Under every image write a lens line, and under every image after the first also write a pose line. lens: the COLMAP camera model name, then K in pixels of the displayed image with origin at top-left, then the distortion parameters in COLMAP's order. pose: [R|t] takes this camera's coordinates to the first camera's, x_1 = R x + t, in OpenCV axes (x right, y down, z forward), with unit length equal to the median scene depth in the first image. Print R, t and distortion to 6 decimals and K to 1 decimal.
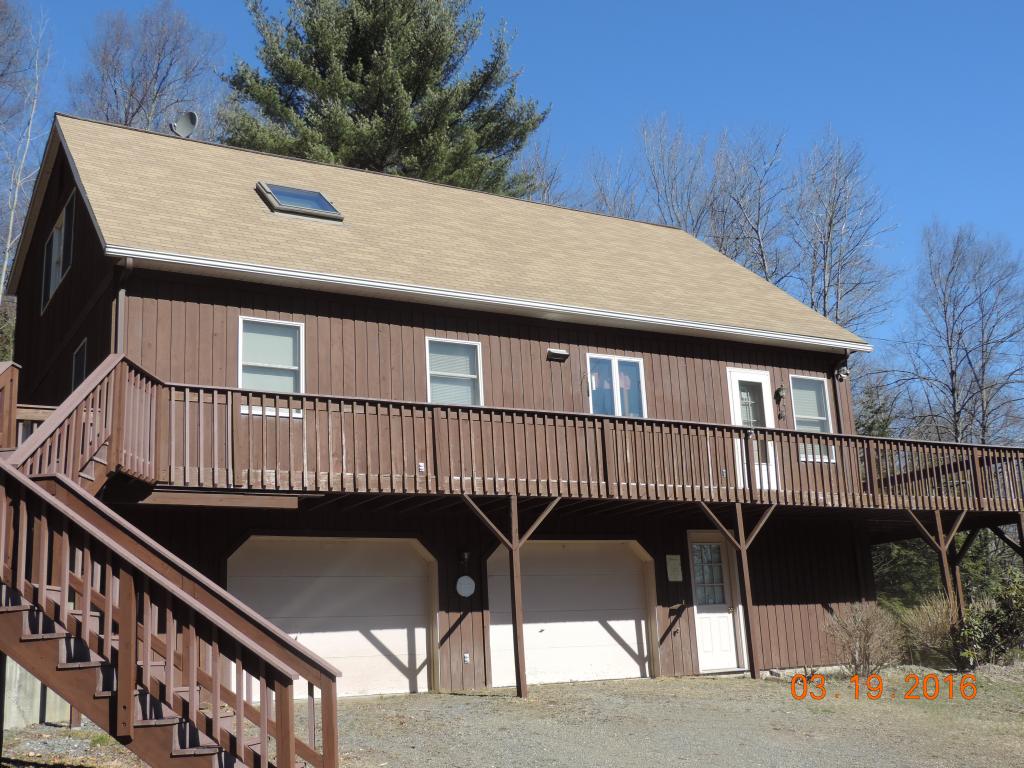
lens RADIAL K [[1168.3, 0, 511.6], [0, 1168.3, 382.4], [0, 0, 1]] dist [-0.040966, 0.000000]
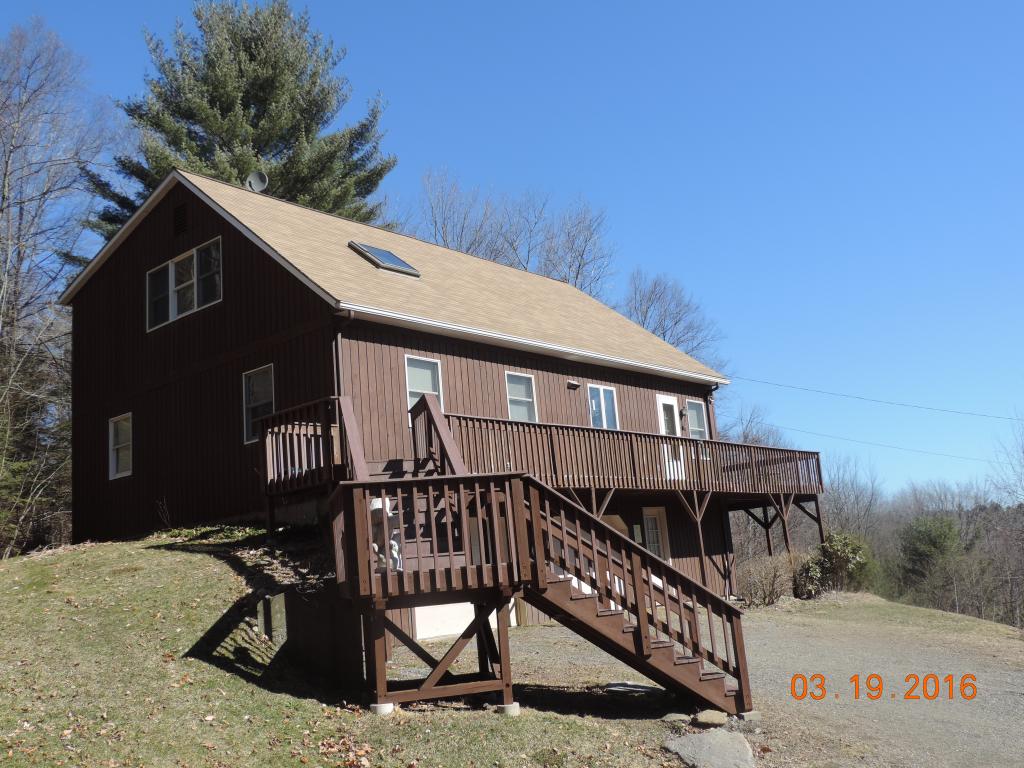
lens RADIAL K [[1001.9, 0, 512.7], [0, 1001.9, 383.5], [0, 0, 1]] dist [-0.000628, 0.000000]
pose [[0.937450, 0.033026, 0.346549, -0.432396], [-0.039396, 0.999159, 0.011351, -0.034924], [-0.345883, -0.024293, 0.937963, -0.102411]]
